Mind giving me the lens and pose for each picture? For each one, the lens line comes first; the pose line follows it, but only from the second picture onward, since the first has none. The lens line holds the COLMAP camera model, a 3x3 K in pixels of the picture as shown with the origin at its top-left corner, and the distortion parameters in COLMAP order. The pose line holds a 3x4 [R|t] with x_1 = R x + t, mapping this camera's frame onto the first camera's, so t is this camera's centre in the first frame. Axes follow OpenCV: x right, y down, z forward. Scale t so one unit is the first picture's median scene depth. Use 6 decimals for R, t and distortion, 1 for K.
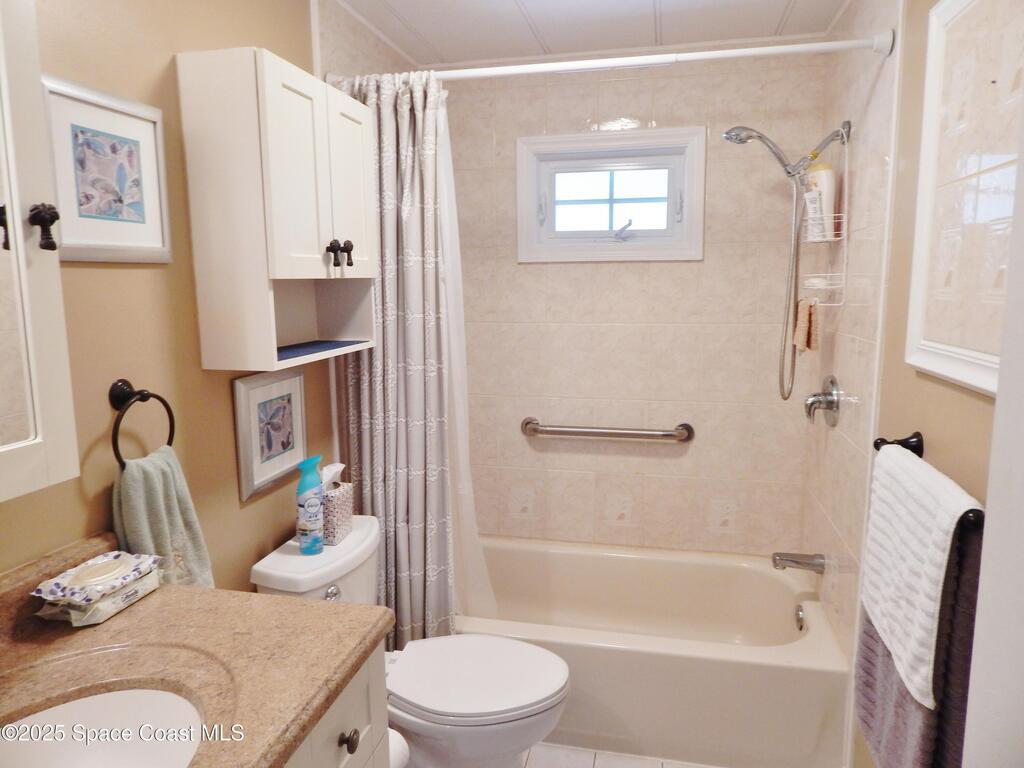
lens RADIAL K [[674.3, 0, 512.0], [0, 674.3, 384.0], [0, 0, 1]] dist [0.011896, -0.002077]
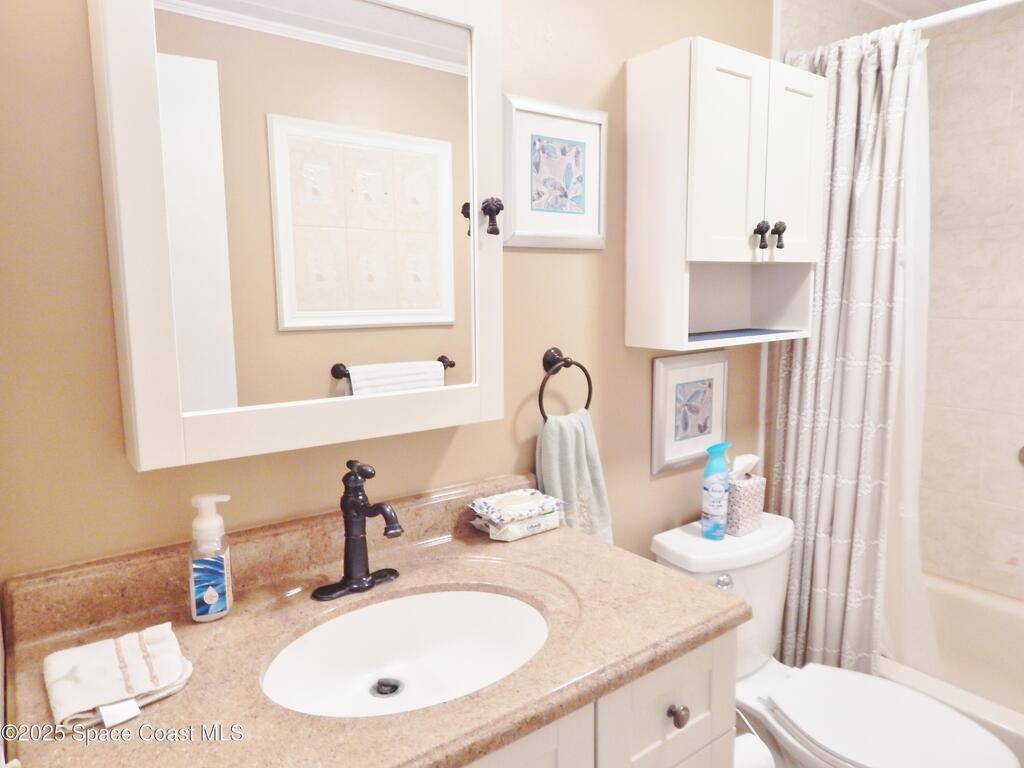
lens RADIAL K [[673.1, 0, 512.0], [0, 673.1, 384.0], [0, 0, 1]] dist [-0.002441, -0.003234]
pose [[0.762933, 0.089607, -0.640238, 0.095502], [-0.092339, 0.995297, 0.029266, 0.022125], [0.639849, 0.036791, 0.767619, 0.040088]]
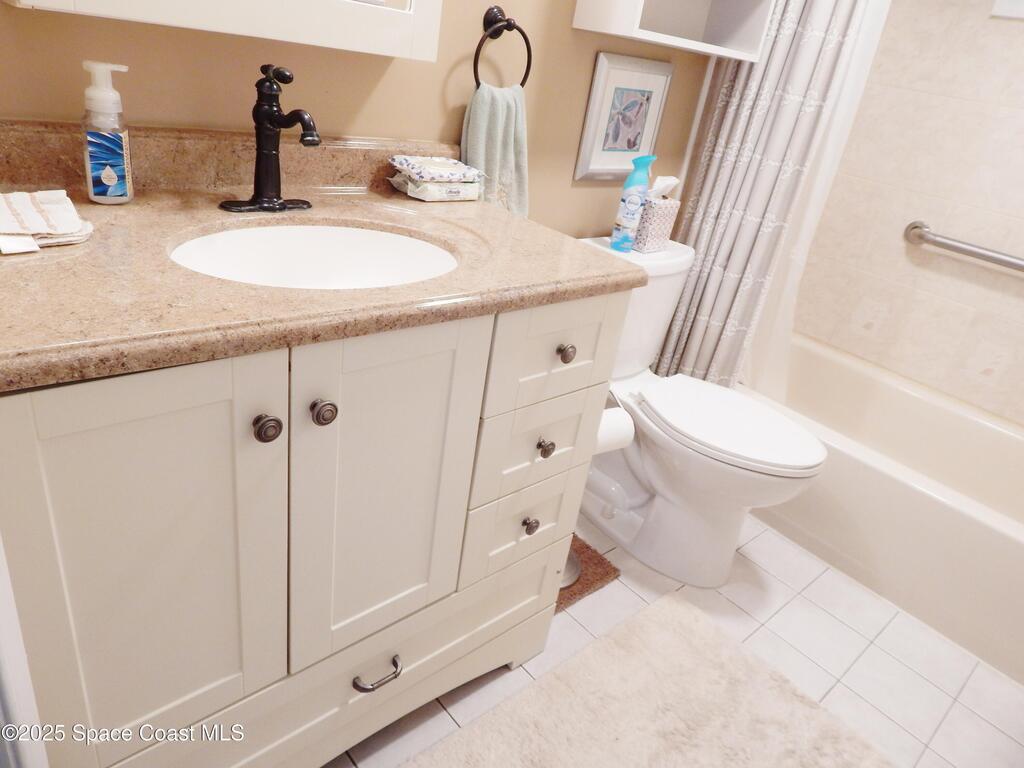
lens RADIAL K [[669.9, 0, 512.0], [0, 669.9, 384.0], [0, 0, 1]] dist [-0.002251, -0.011259]
pose [[0.804891, 0.383580, -0.452787, 0.118601], [-0.246472, 0.910174, 0.332920, 0.137393], [0.539817, -0.156365, 0.827133, 0.026347]]
